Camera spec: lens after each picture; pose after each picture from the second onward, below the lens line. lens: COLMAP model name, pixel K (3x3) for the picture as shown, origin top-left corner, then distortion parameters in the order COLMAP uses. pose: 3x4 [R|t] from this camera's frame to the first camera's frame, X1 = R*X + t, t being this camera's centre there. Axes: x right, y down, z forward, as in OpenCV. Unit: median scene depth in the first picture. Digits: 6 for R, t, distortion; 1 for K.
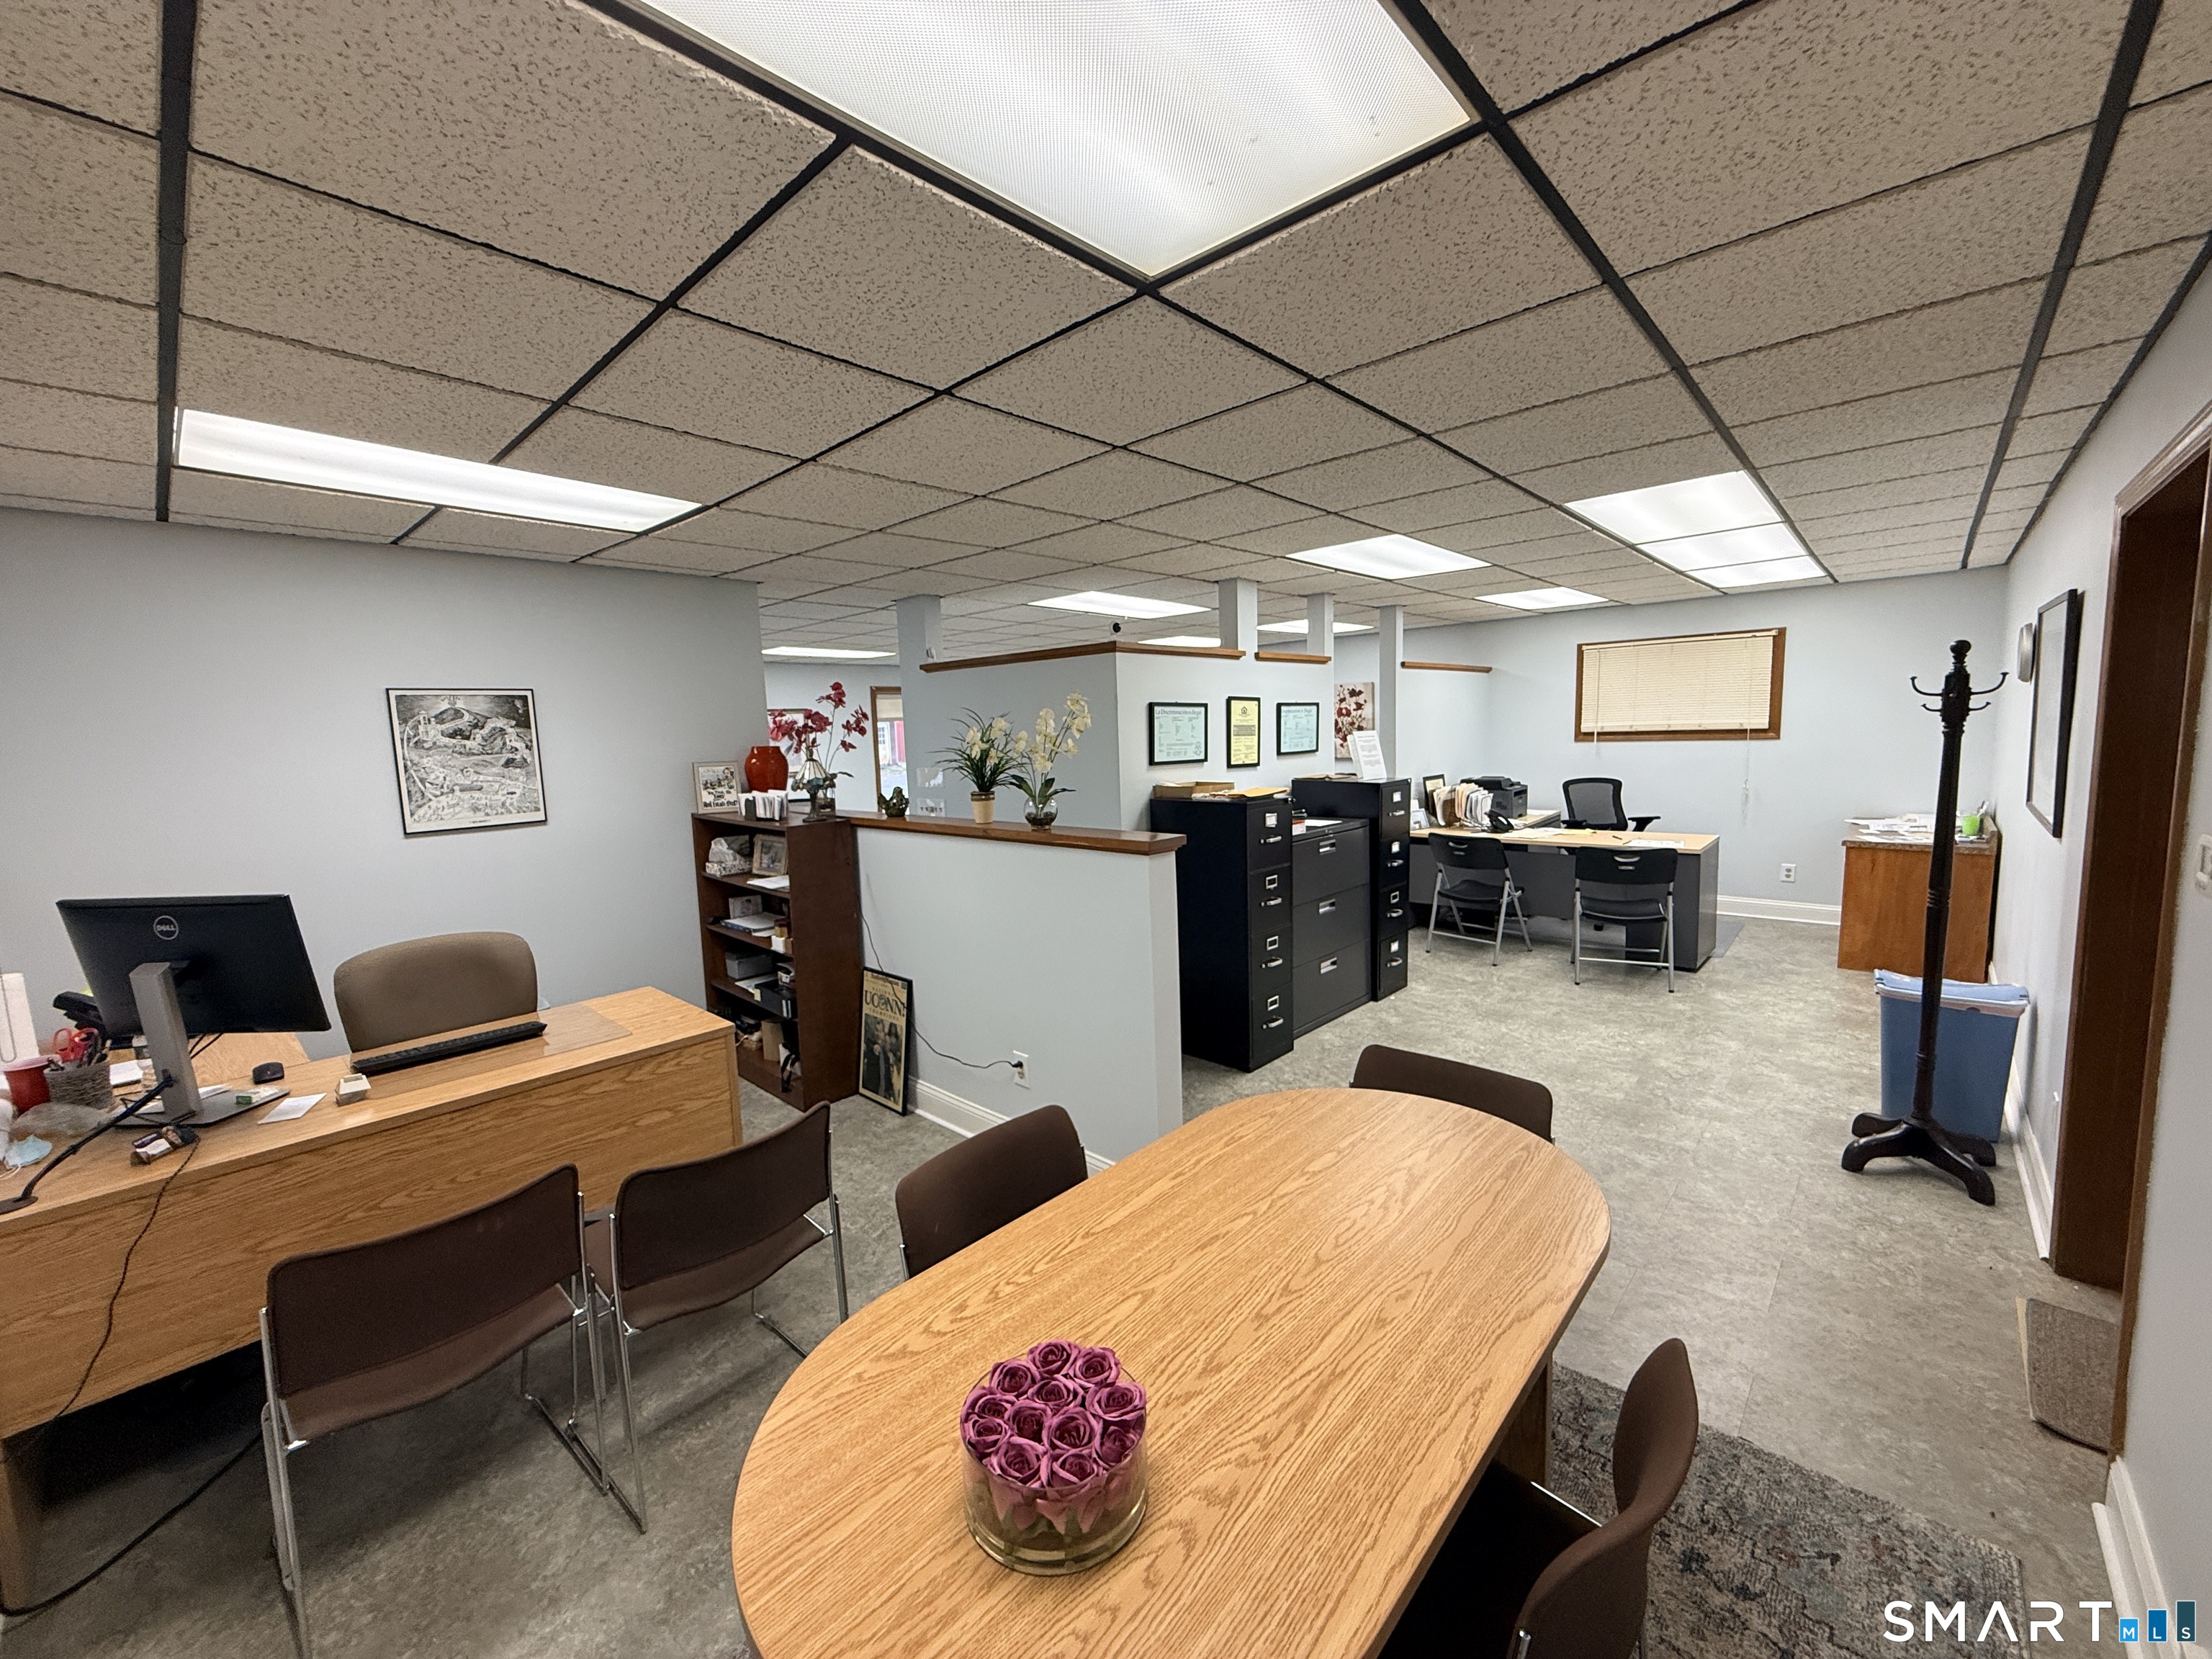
lens RADIAL K [[878.4, 0, 1097.6], [0, 878.4, 827.5], [0, 0, 1]] dist [-0.000162, 0.000146]
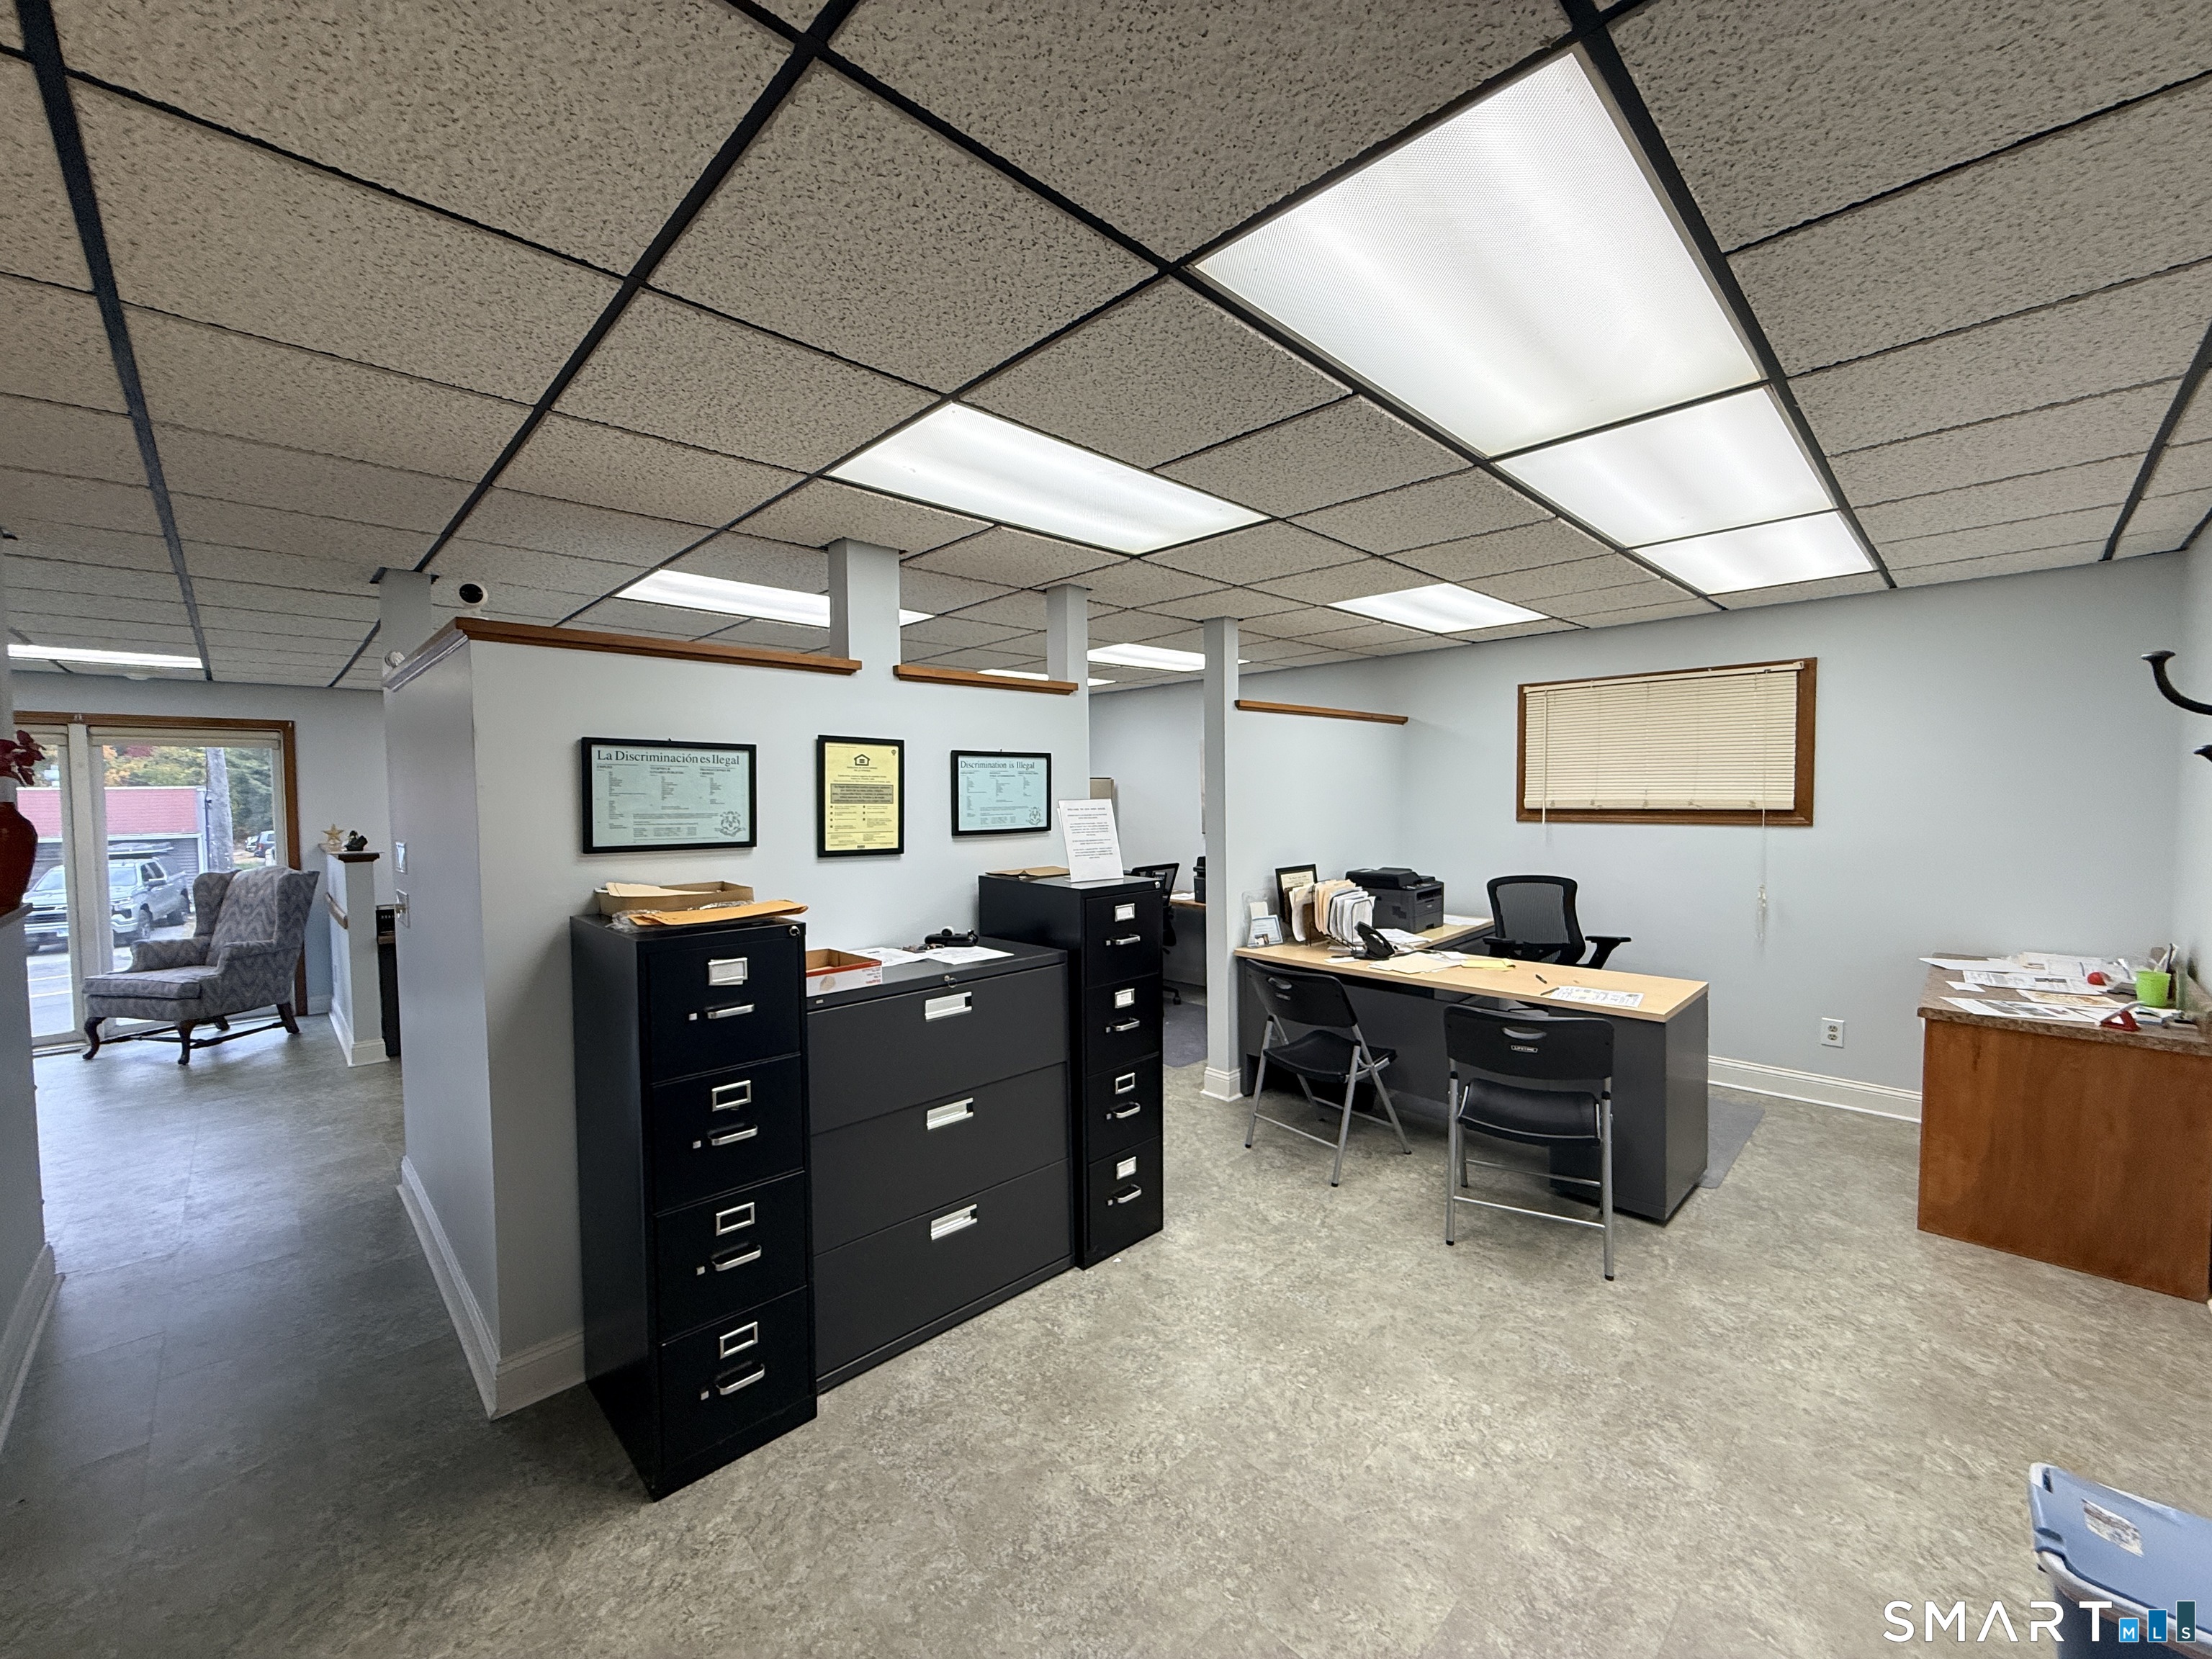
lens RADIAL K [[878.4, 0, 1097.6], [0, 878.4, 827.5], [0, 0, 1]] dist [-0.000162, 0.000146]
pose [[0.998621, 0.024716, -0.046320, 0.332133], [-0.027914, 0.997176, -0.069715, -0.047753], [0.044466, 0.070912, 0.996491, 0.391434]]
